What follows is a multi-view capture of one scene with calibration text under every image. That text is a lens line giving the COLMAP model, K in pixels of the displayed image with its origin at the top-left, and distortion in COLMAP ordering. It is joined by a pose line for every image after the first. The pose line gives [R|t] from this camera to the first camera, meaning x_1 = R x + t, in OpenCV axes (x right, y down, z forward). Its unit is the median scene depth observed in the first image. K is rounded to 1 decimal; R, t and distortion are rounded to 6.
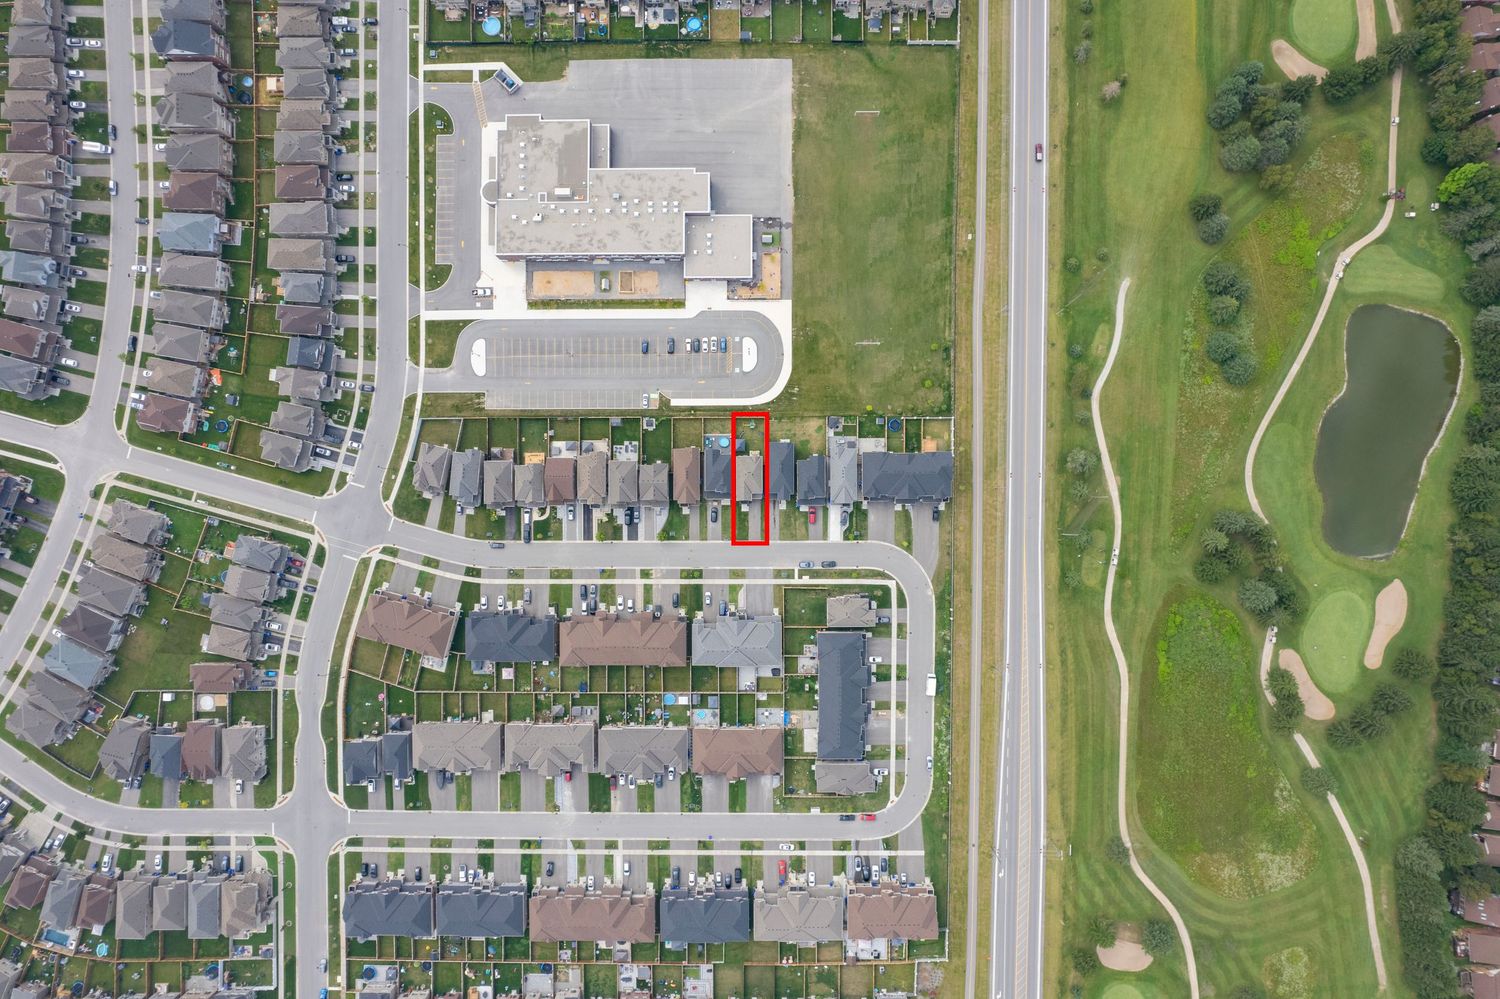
lens RADIAL K [[954.5, 0, 750.0], [0, 954.5, 499.5], [0, 0, 1]] dist [-0.059019, -0.000010]
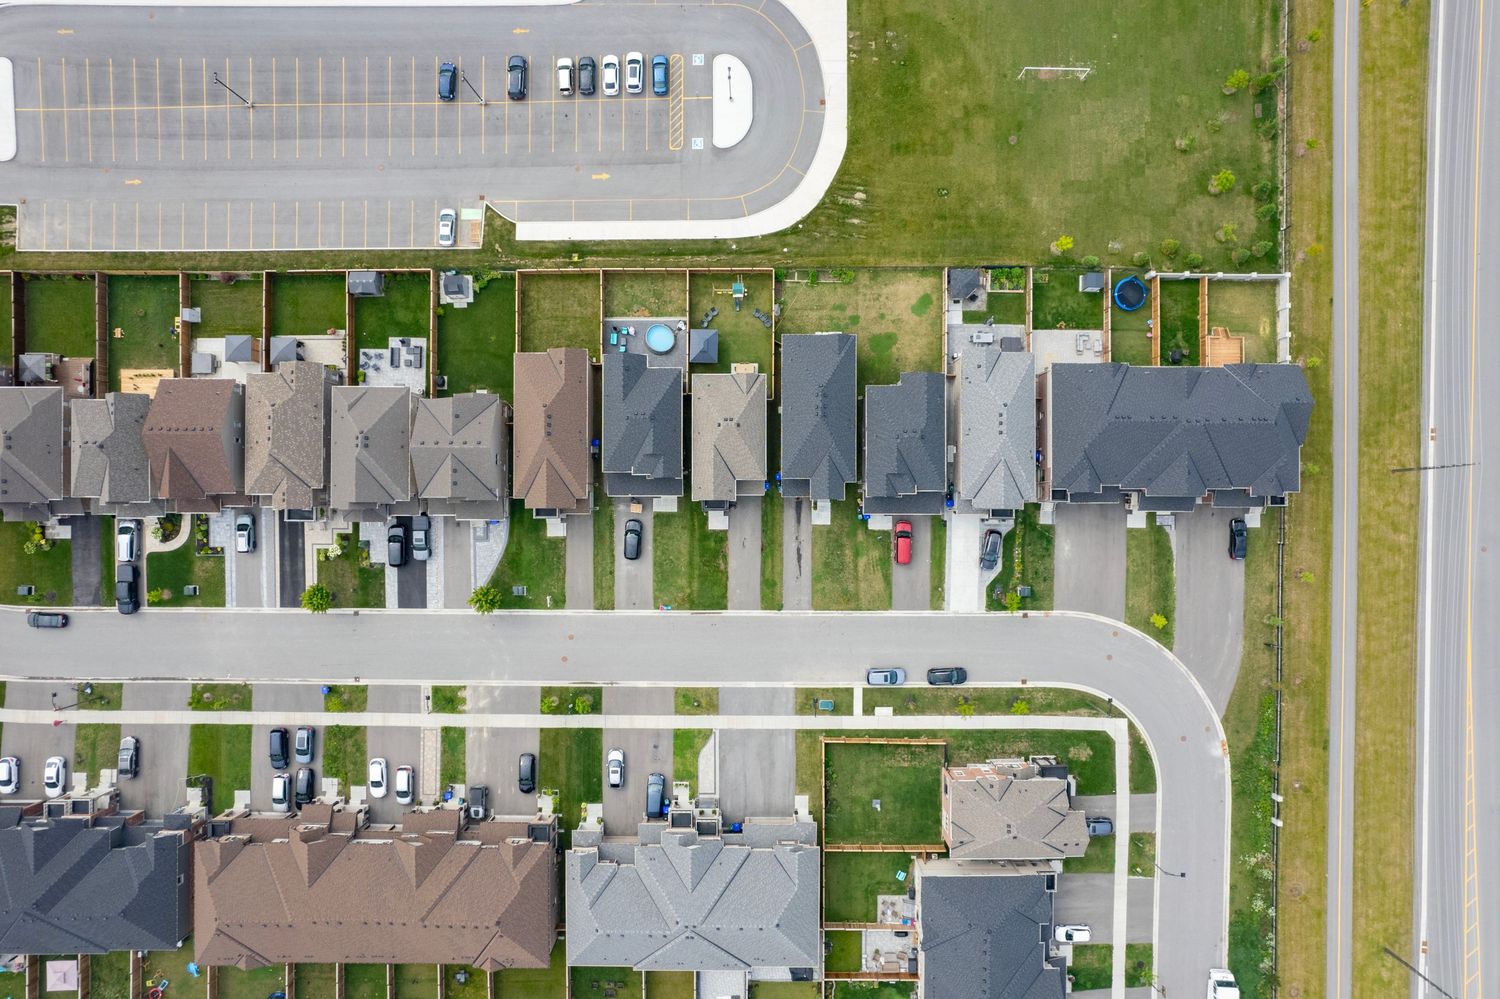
lens RADIAL K [[984.6, 0, 754.2], [0, 984.6, 498.9], [0, 0, 1]] dist [-0.061760, 0.029061]
pose [[0.999988, 0.002901, 0.003936, 0.007106], [-0.002901, 0.999996, -0.000152, 0.000574], [-0.003936, 0.000141, 0.999992, 0.625392]]
